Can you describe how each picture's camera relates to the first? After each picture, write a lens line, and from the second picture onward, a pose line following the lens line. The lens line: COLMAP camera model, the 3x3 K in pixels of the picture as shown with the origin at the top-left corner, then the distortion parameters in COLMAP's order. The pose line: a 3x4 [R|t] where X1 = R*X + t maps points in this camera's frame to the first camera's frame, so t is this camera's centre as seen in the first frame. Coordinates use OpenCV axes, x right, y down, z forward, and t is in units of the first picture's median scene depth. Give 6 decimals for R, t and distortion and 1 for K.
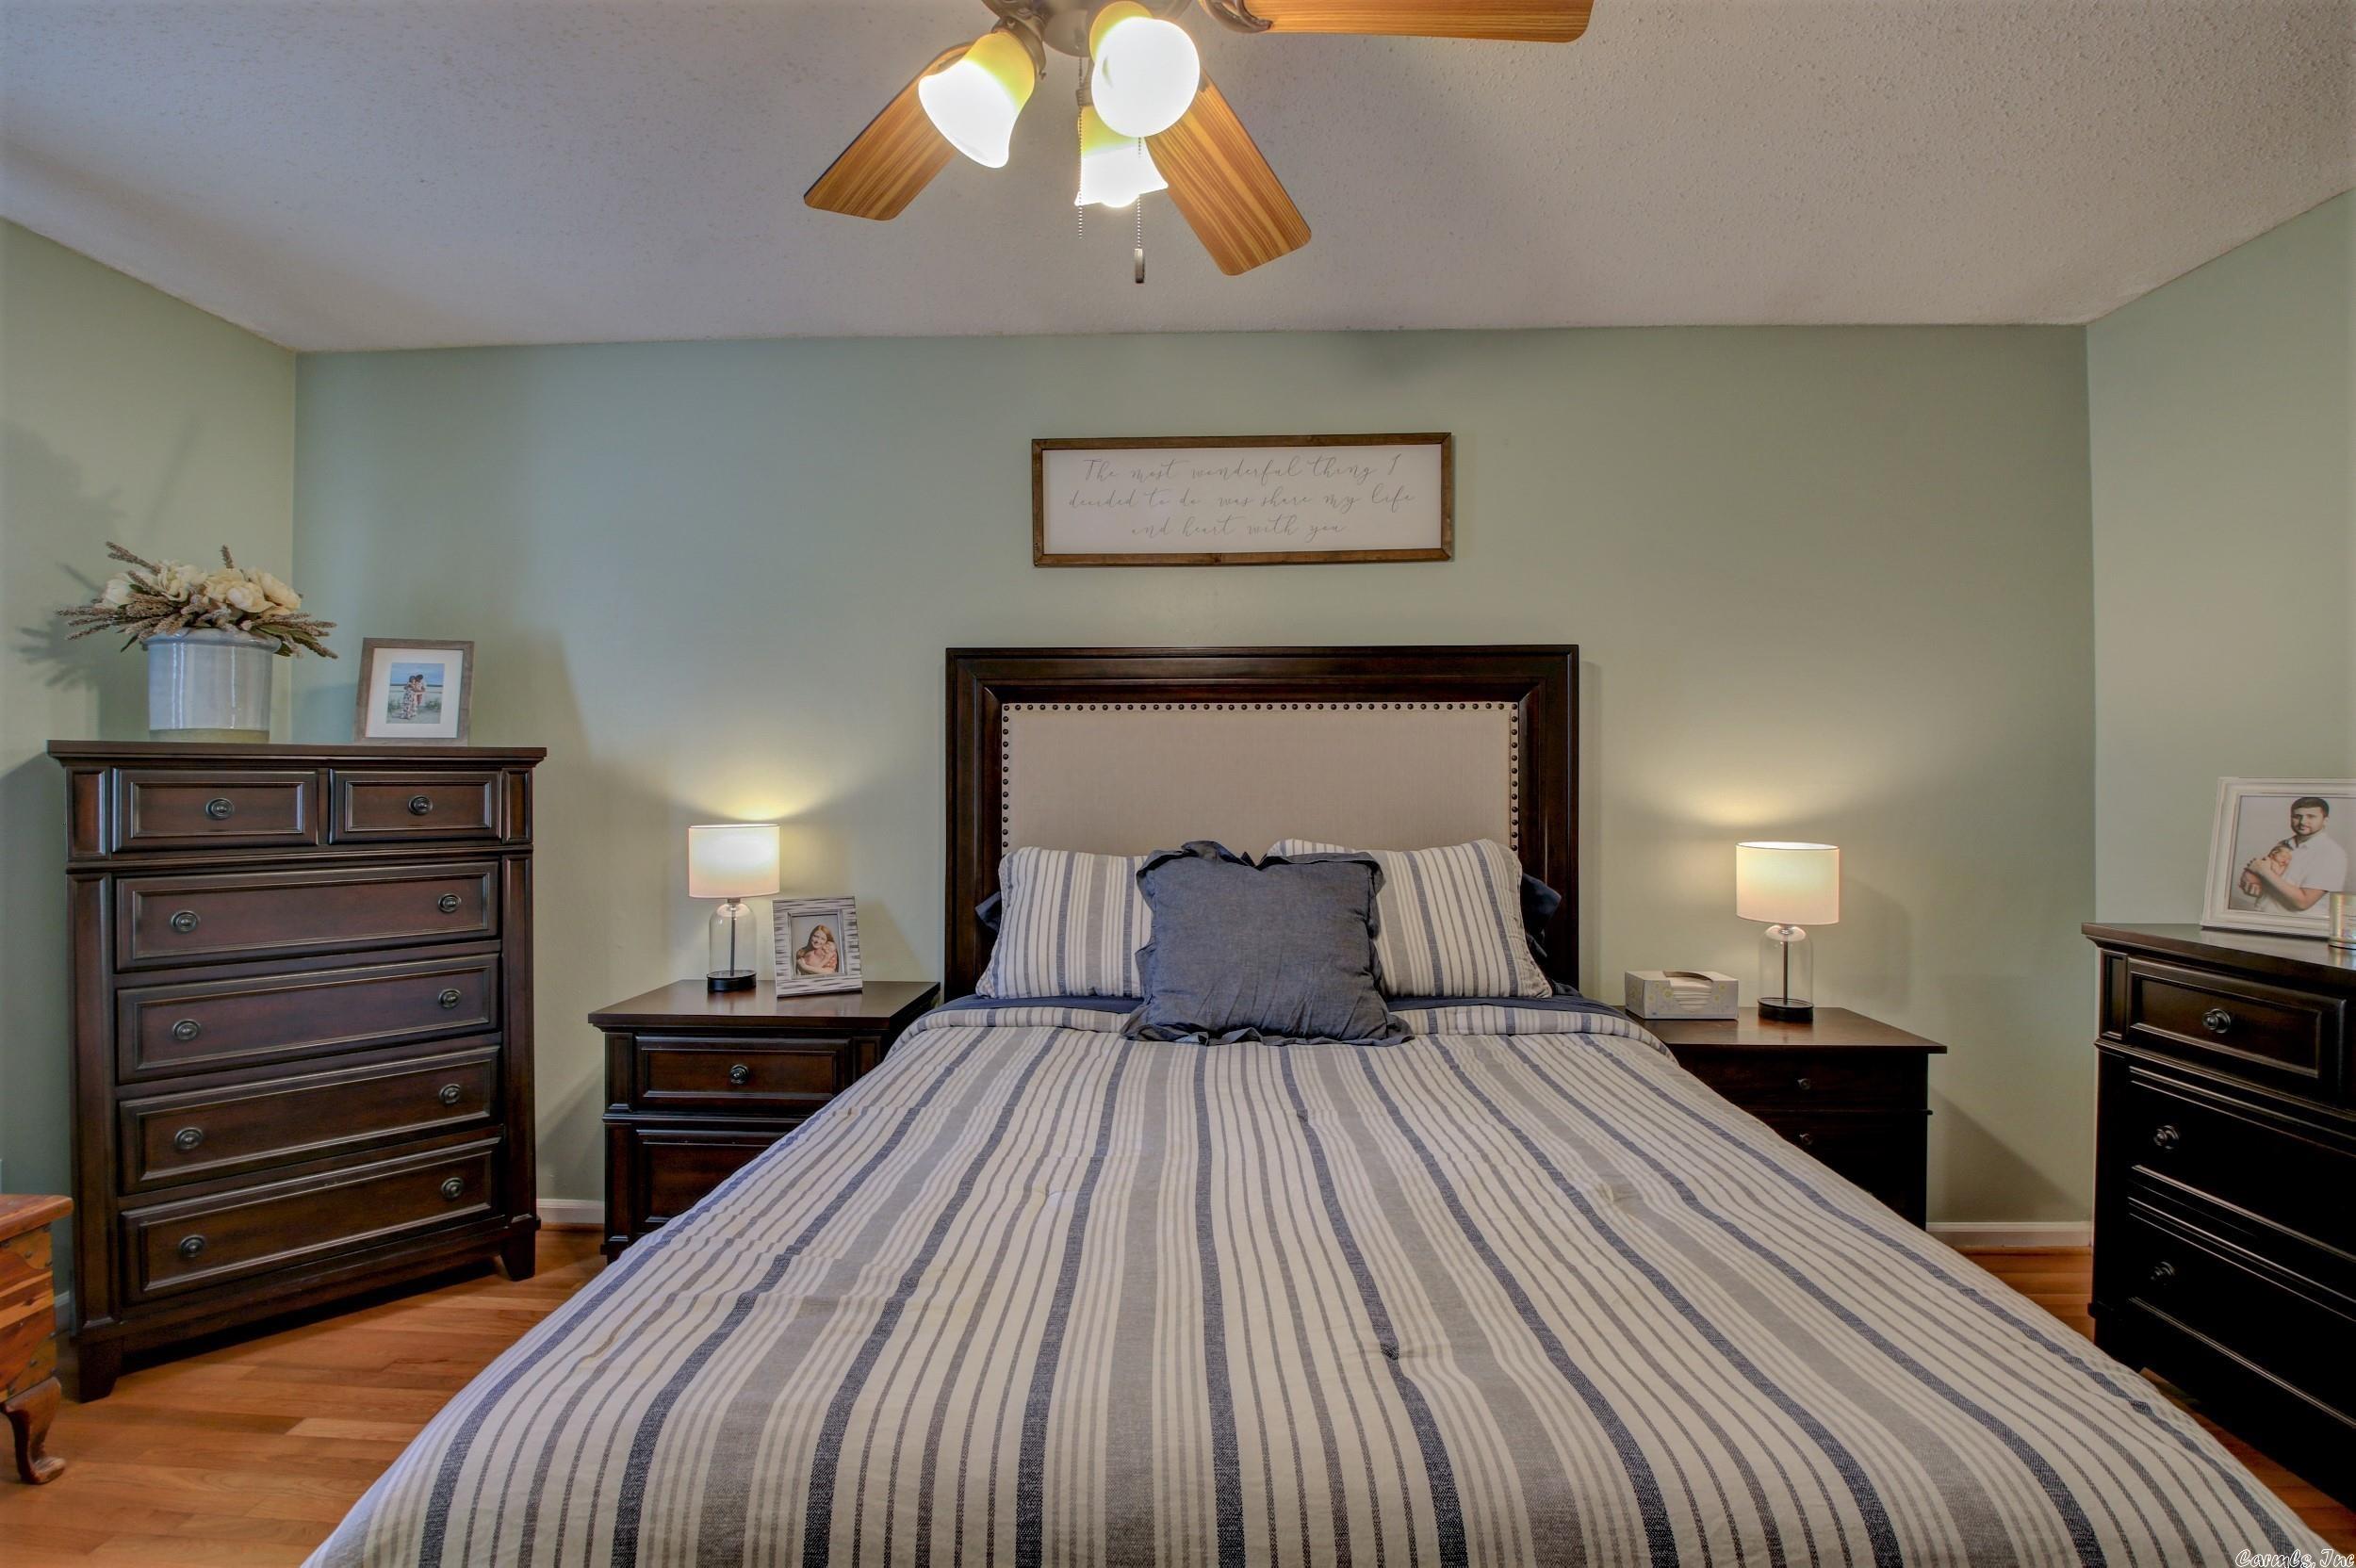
lens RADIAL K [[1091.8, 0, 1176.0], [0, 1091.8, 772.3], [0, 0, 1]] dist [0.025703, -0.030622]
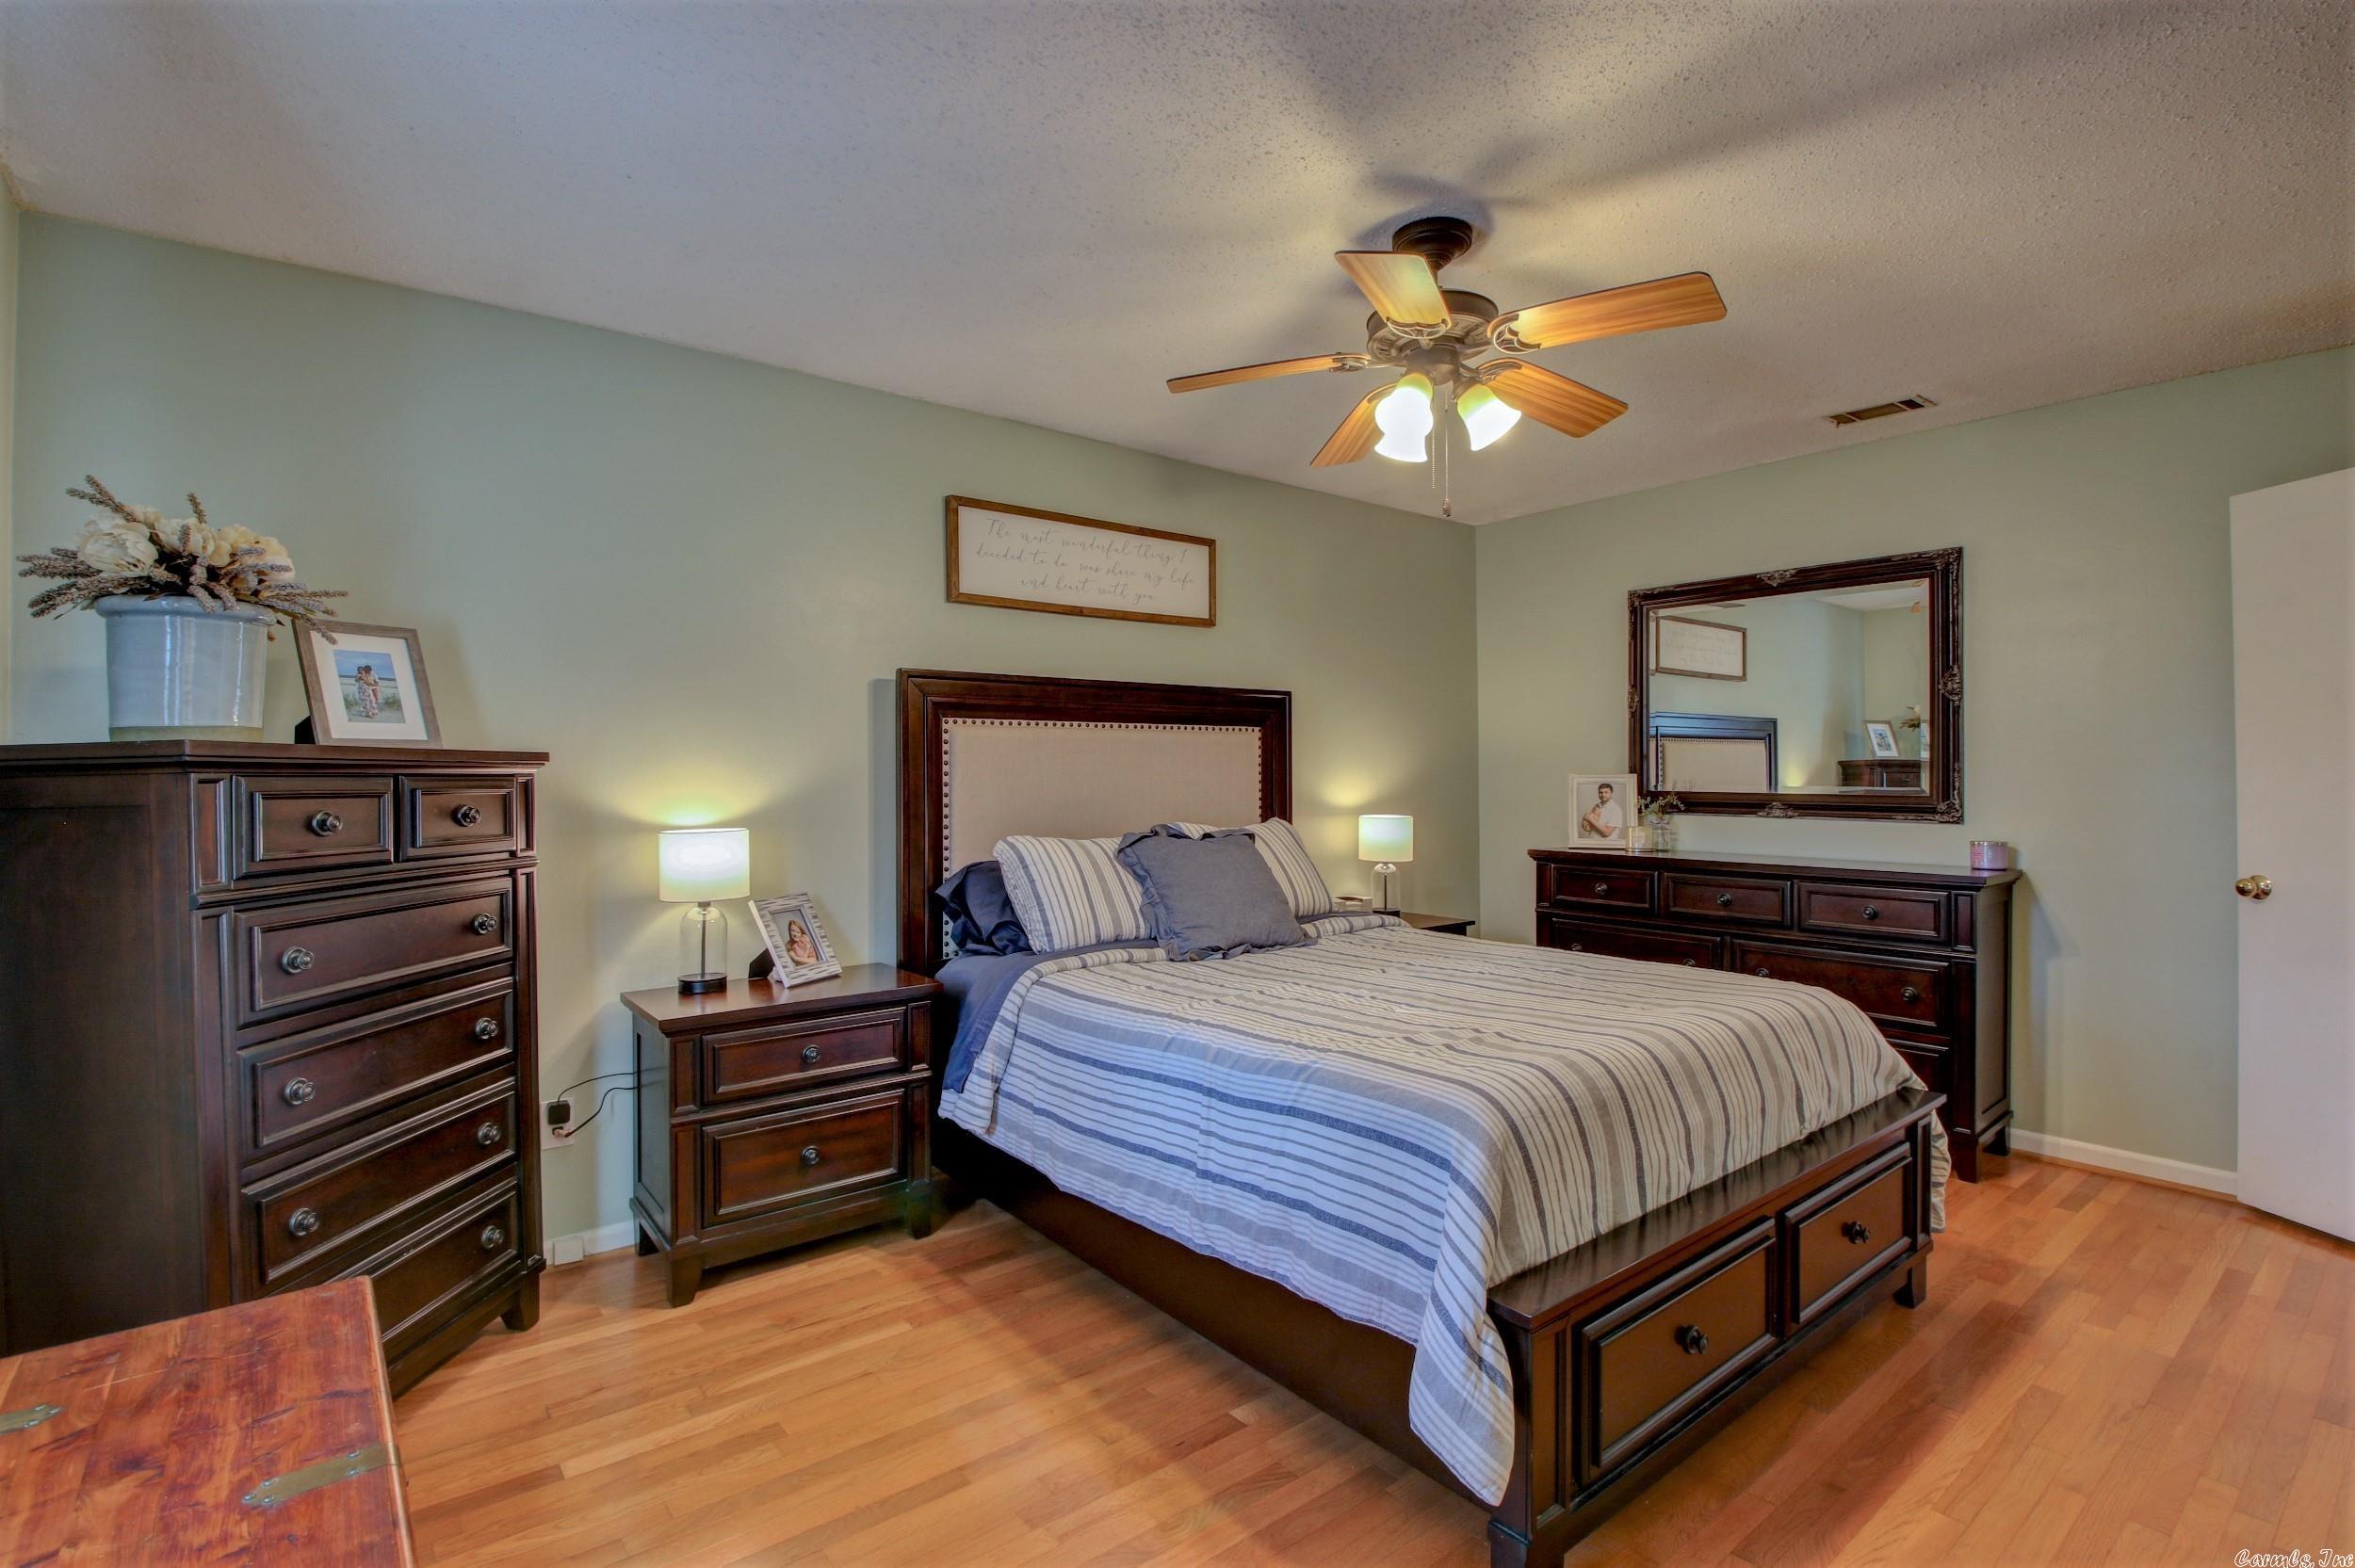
lens RADIAL K [[1076.0, 0, 1167.4], [0, 1076.0, 774.8], [0, 0, 1]] dist [0.028131, -0.028037]
pose [[0.760491, -0.004999, 0.649329, -0.789888], [0.007001, 0.999975, -0.000501, 0.000897], [-0.649311, 0.004927, 0.760507, -0.043212]]
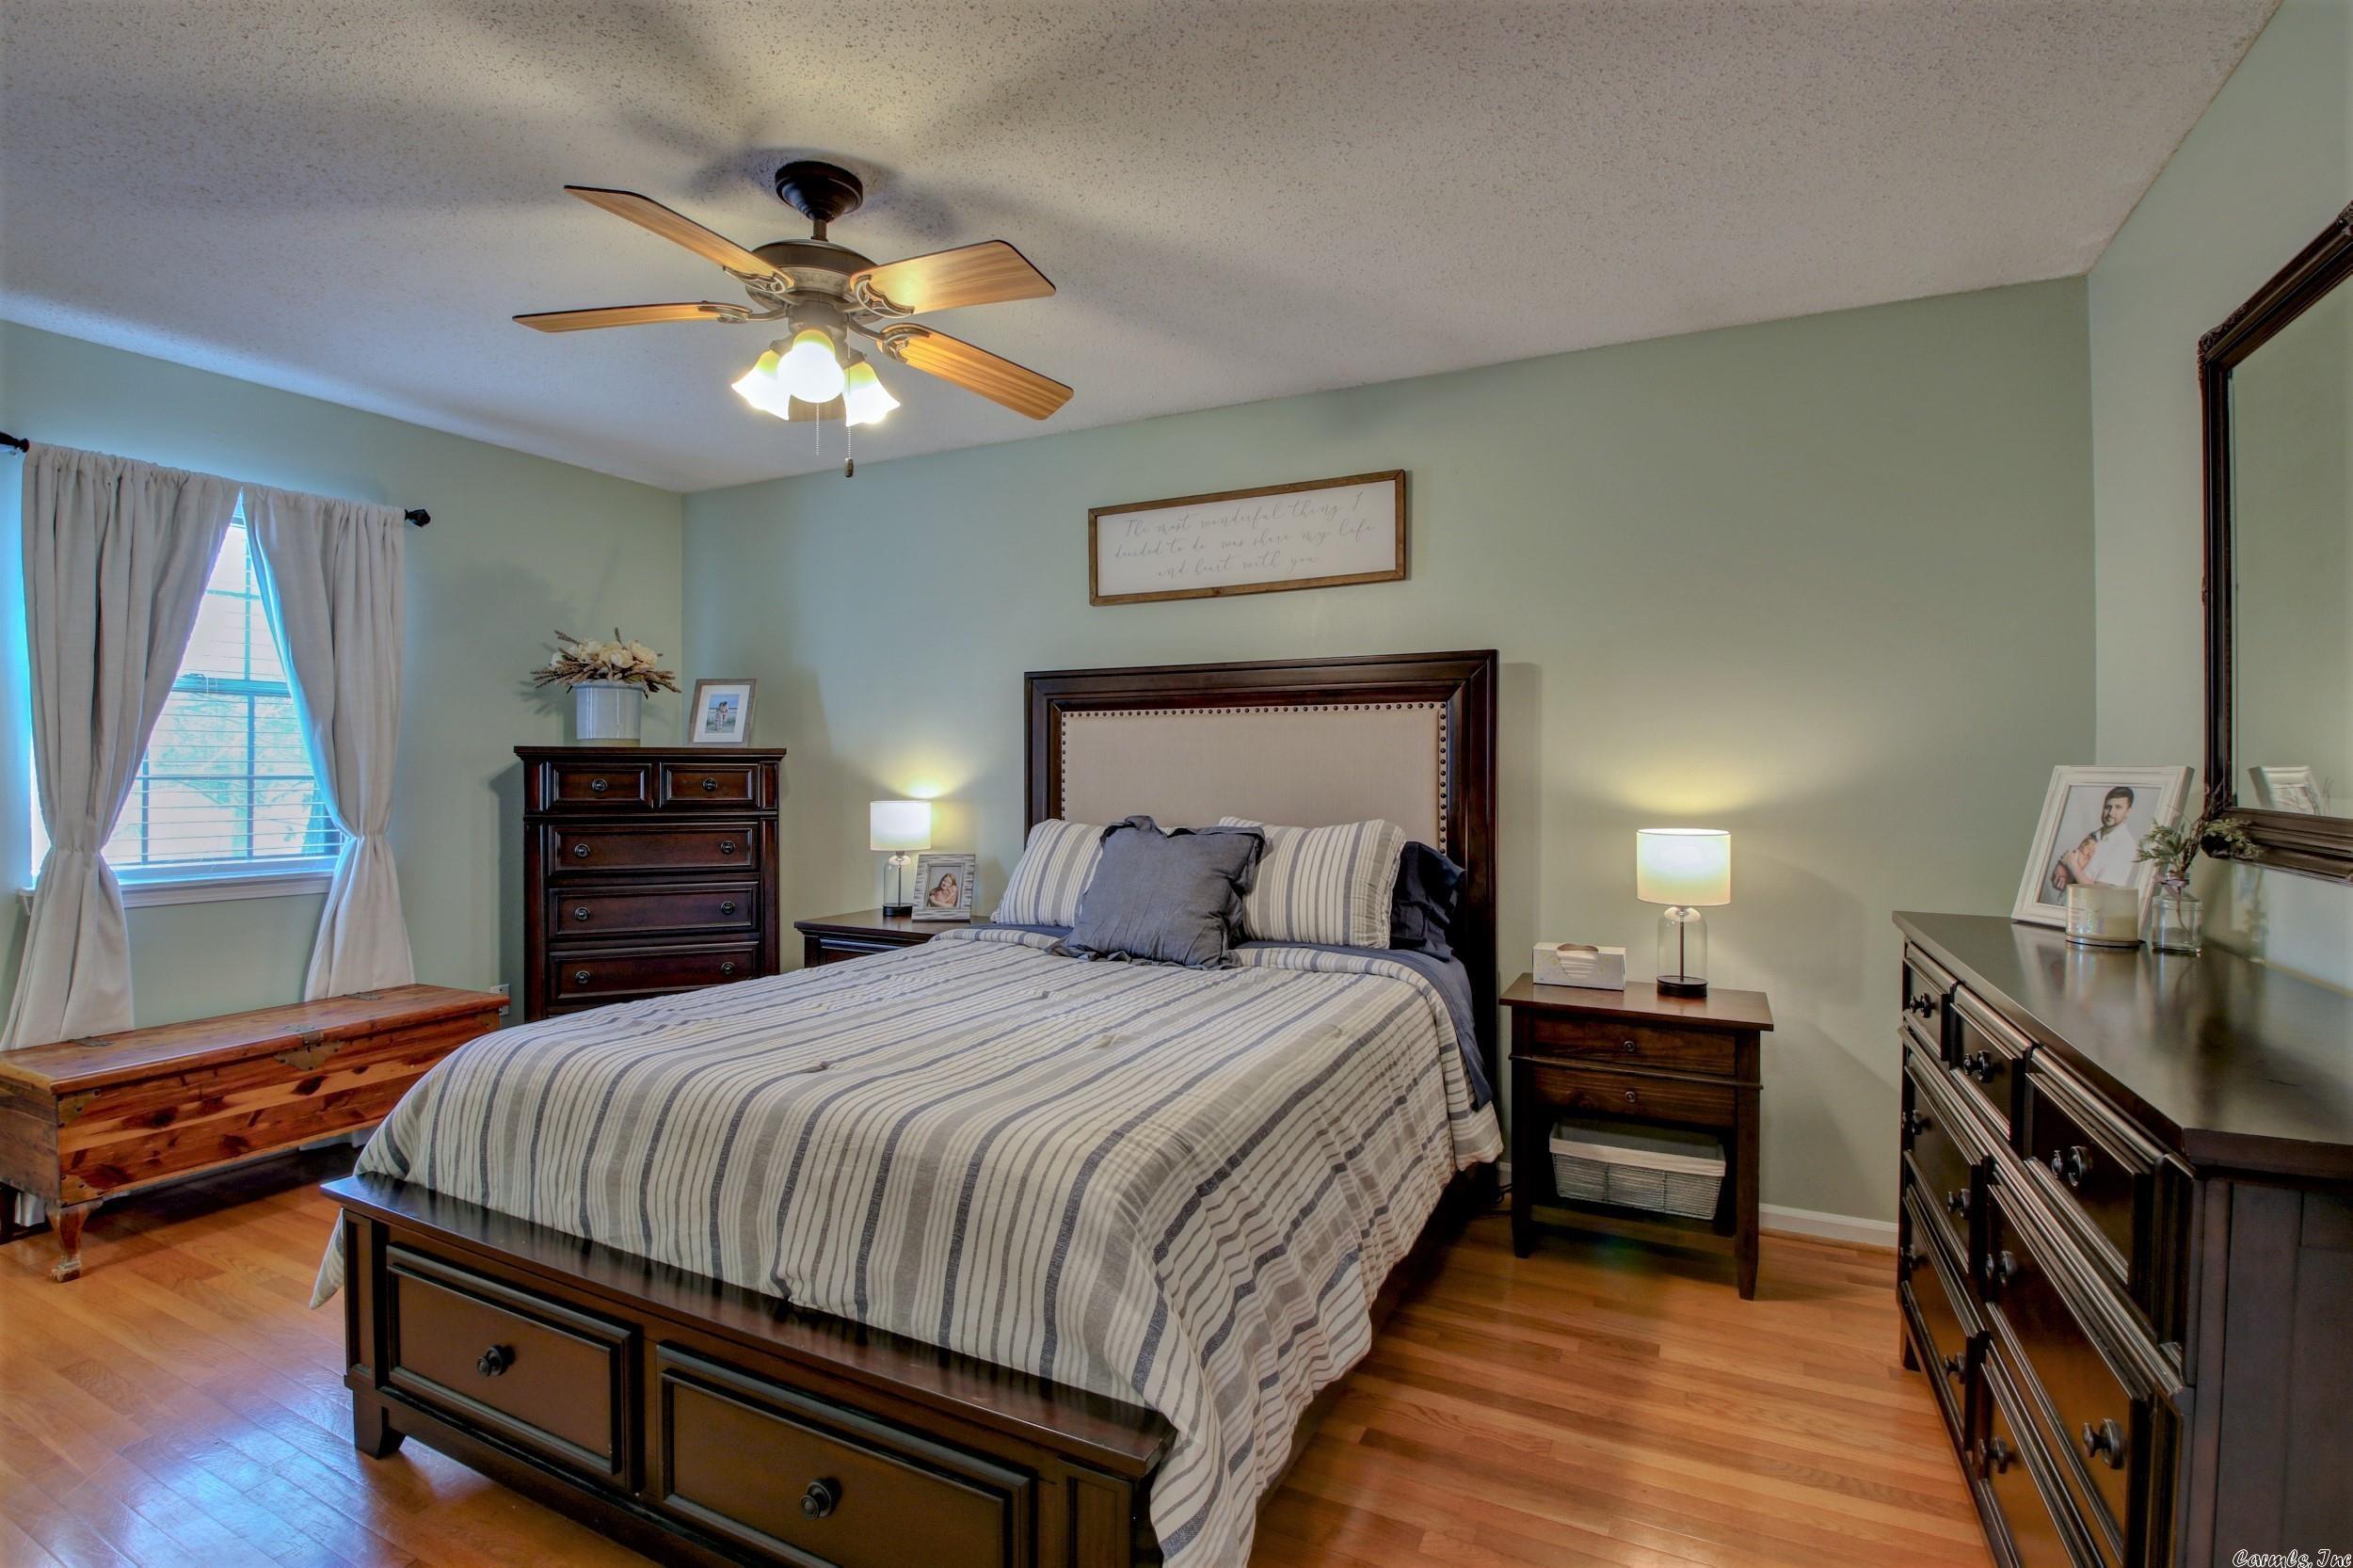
lens RADIAL K [[1090.4, 0, 1174.5], [0, 1090.4, 772.3], [0, 0, 1]] dist [0.025703, -0.030622]
pose [[0.913023, 0.001799, -0.407905, 0.548815], [-0.000009, 0.999990, 0.004388, 0.004937], [0.407909, -0.004003, 0.913014, -0.167344]]
